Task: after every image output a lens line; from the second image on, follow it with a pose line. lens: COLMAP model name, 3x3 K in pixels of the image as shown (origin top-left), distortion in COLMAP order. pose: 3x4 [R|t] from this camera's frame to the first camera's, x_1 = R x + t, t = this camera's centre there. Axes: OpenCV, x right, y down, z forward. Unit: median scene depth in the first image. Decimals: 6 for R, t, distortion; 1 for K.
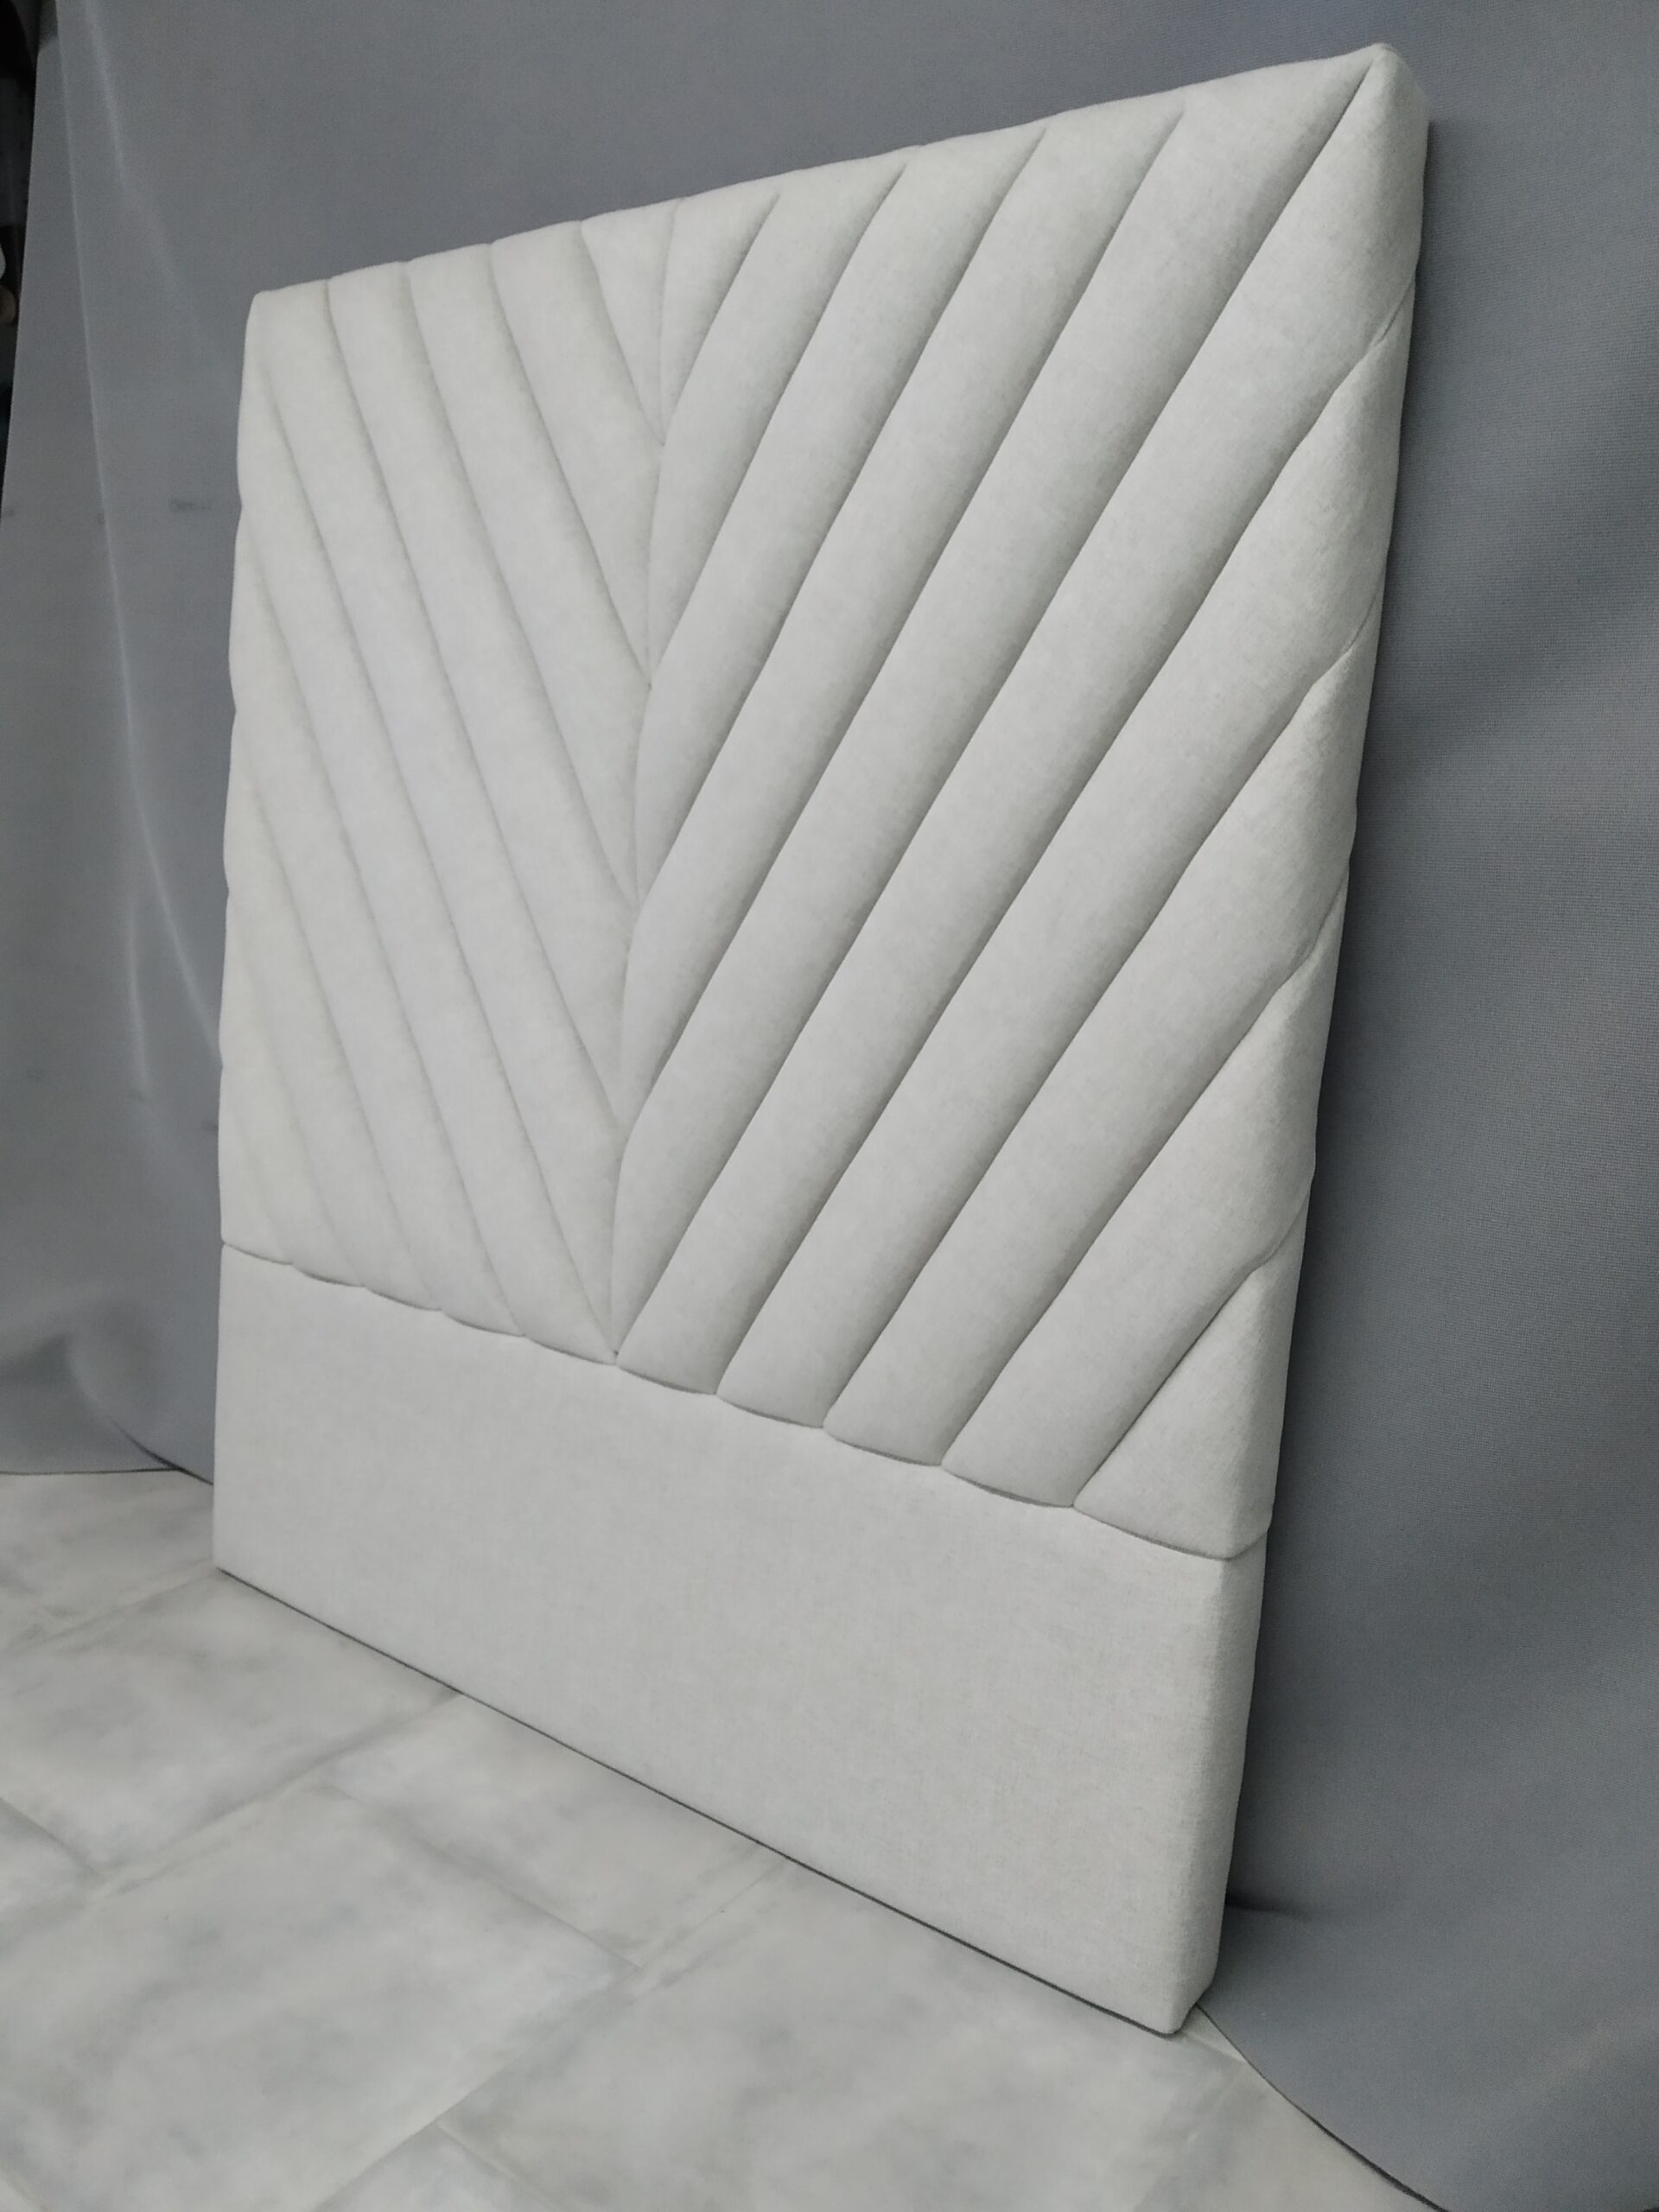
lens RADIAL K [[1740.9, 0, 818.1], [0, 1740.9, 1109.8], [0, 0, 1]] dist [-0.006832, 0.008152]
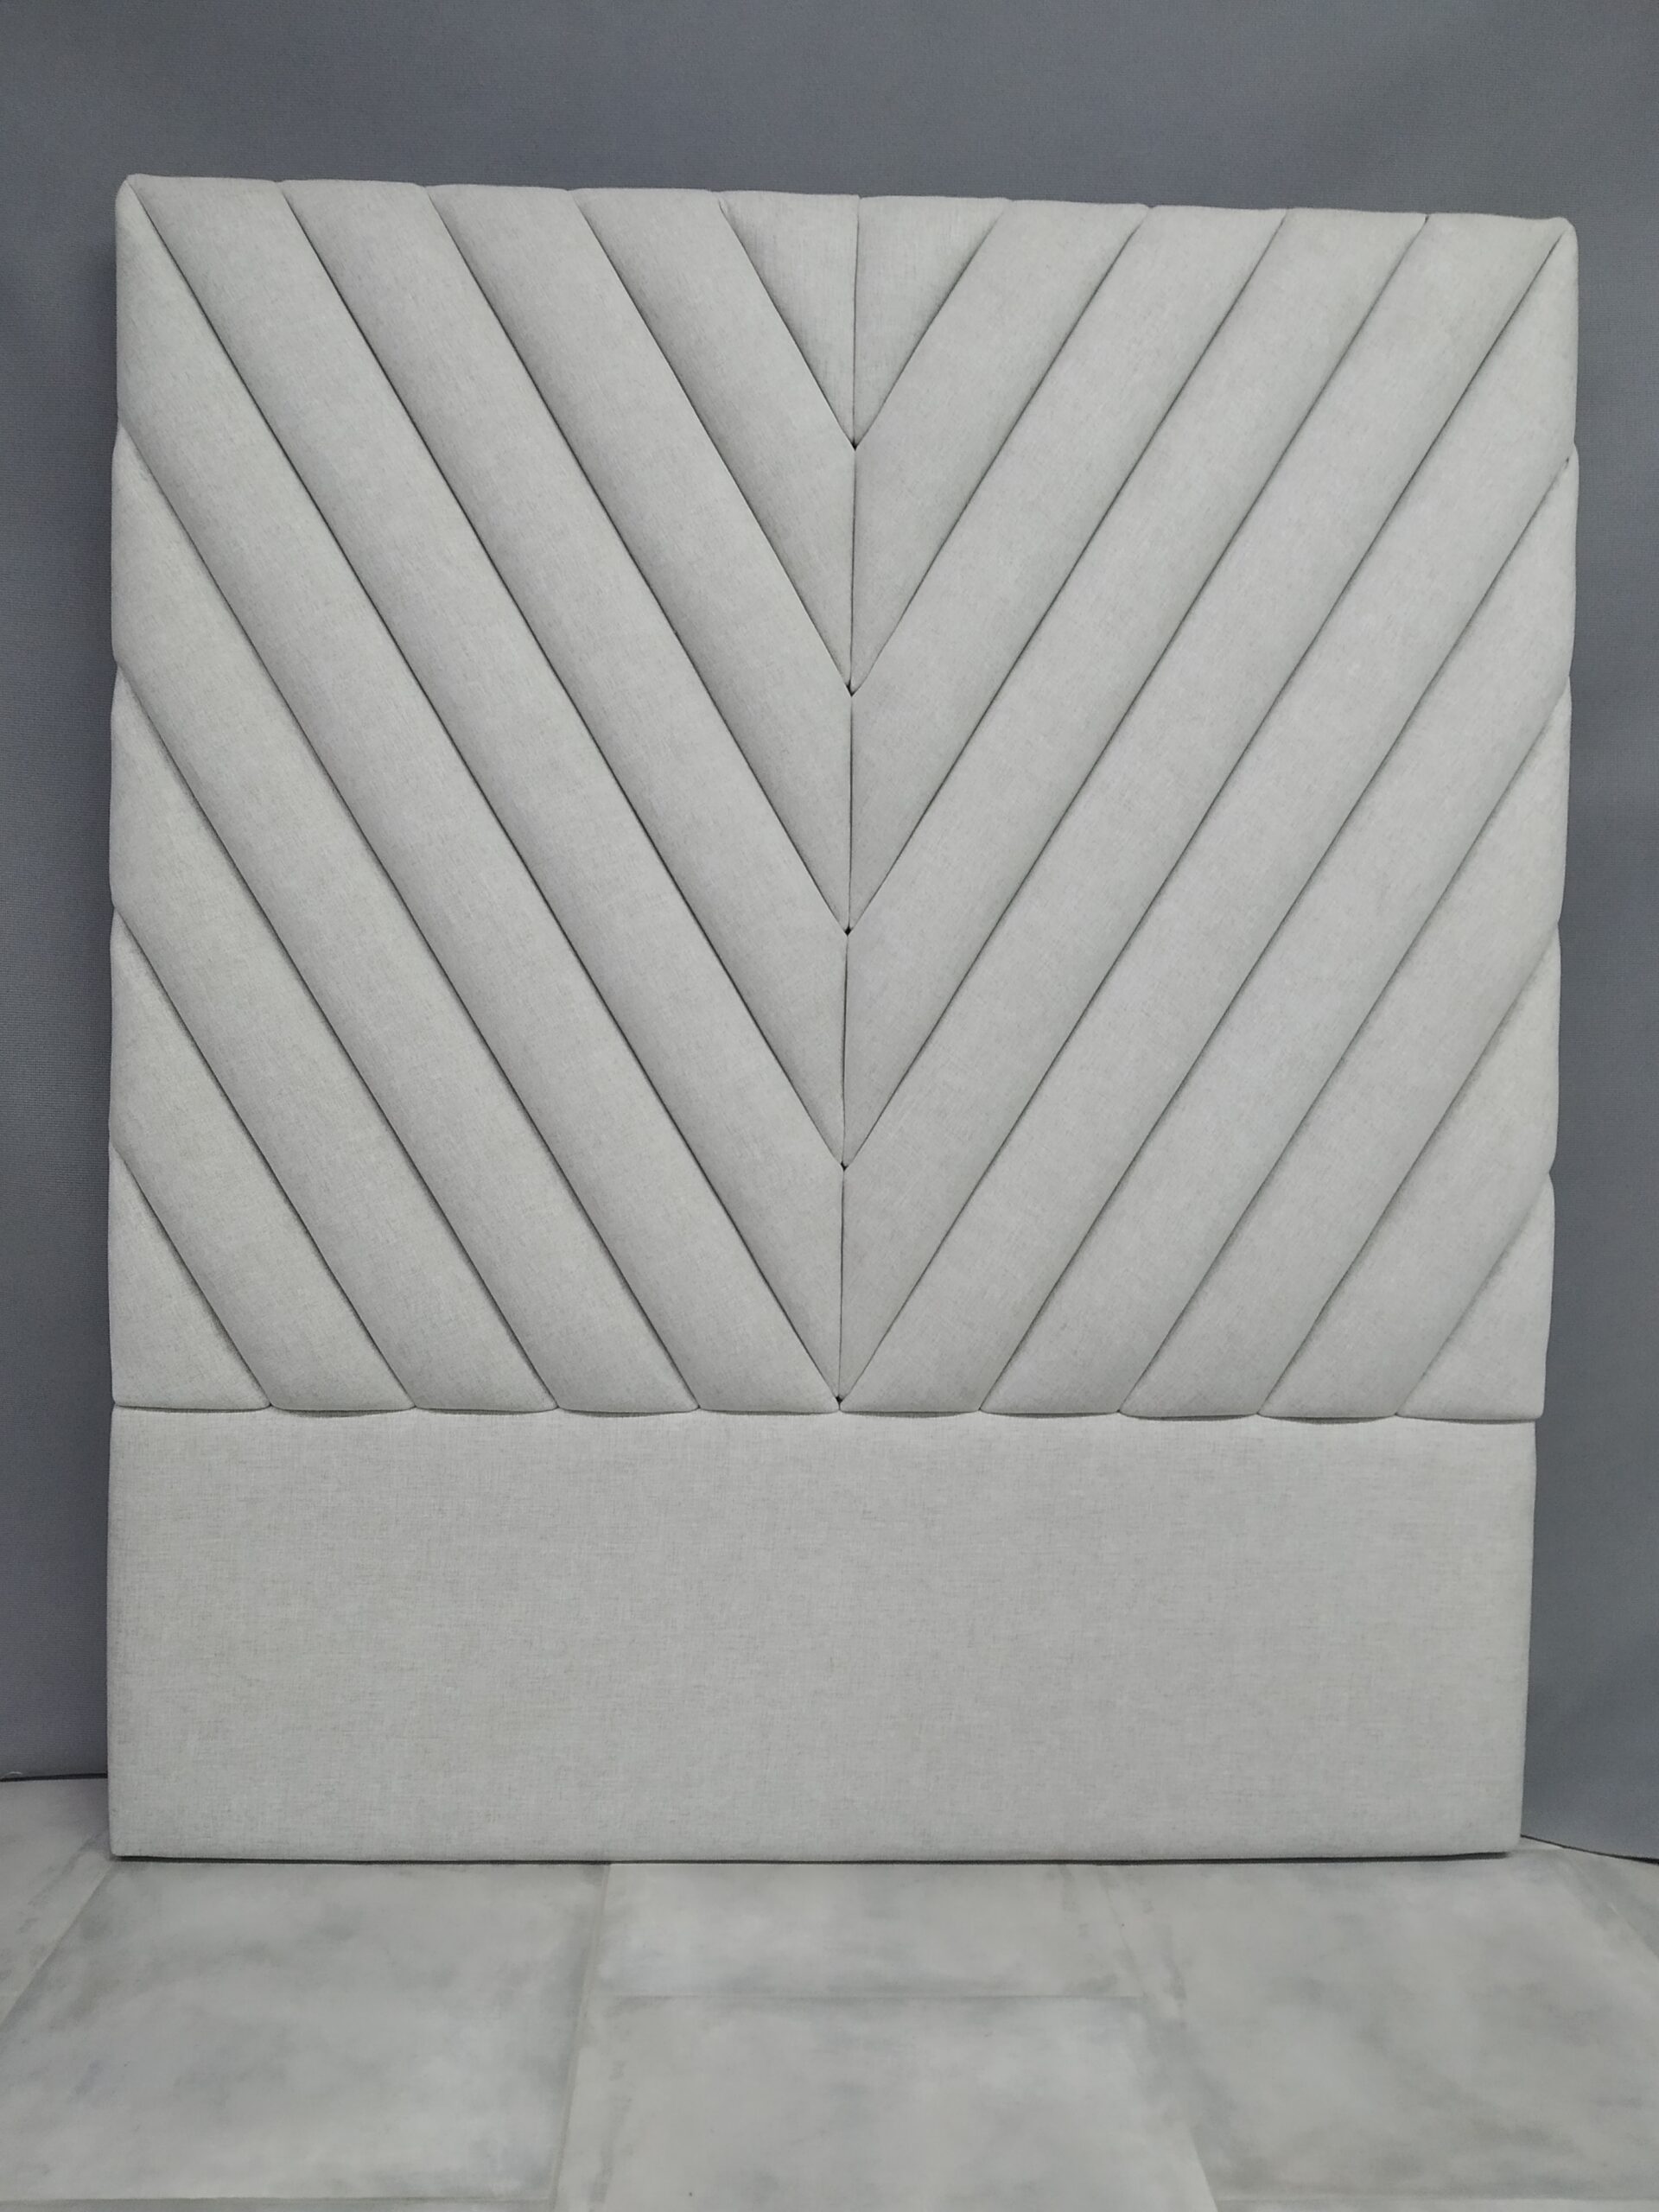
lens RADIAL K [[1740.9, 0, 811.7], [0, 1740.9, 1098.9], [0, 0, 1]] dist [-0.006832, 0.008152]
pose [[0.776880, -0.084074, 0.624011, -0.759603], [0.129097, 0.991260, -0.027169, 0.006403], [-0.616273, 0.101665, 0.780943, 0.300770]]
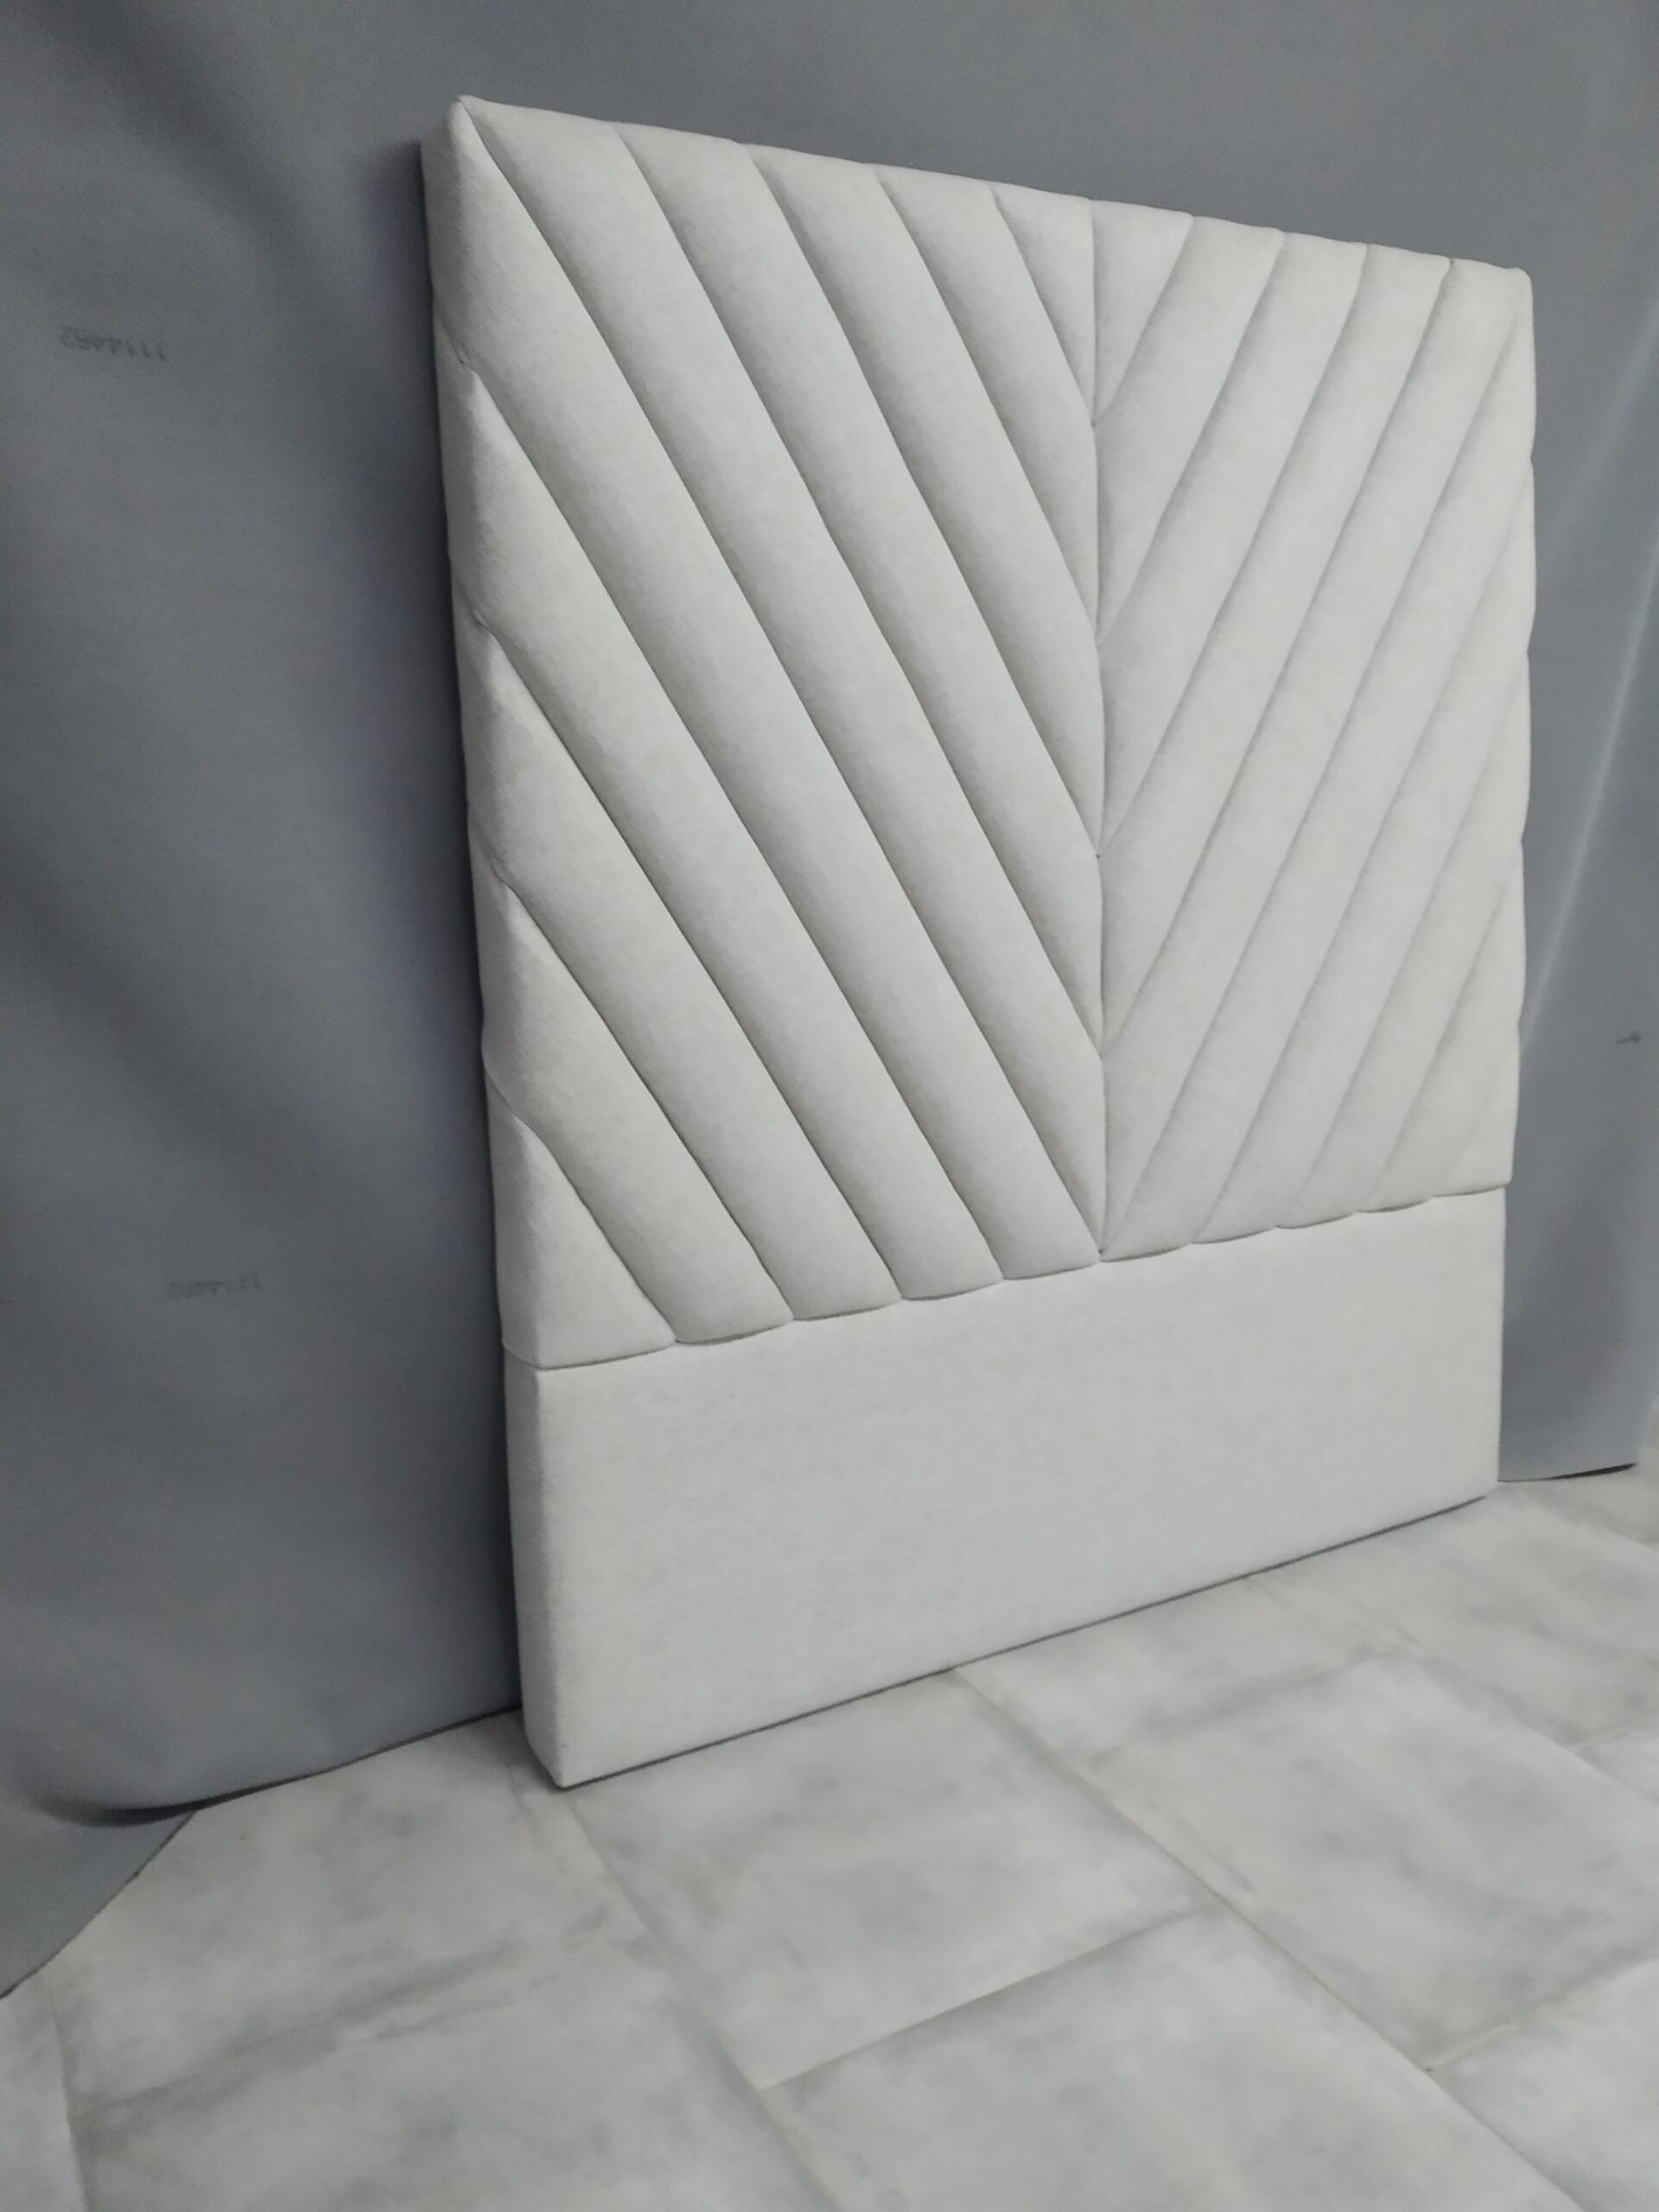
lens RADIAL K [[1740.9, 0, 783.3], [0, 1740.9, 1087.8], [0, 0, 1]] dist [-0.006832, 0.008152]
pose [[0.408851, -0.229631, 0.883239, -1.268736], [0.193583, 0.967623, 0.161960, -0.196687], [-0.891833, 0.104762, 0.440066, 0.753521]]
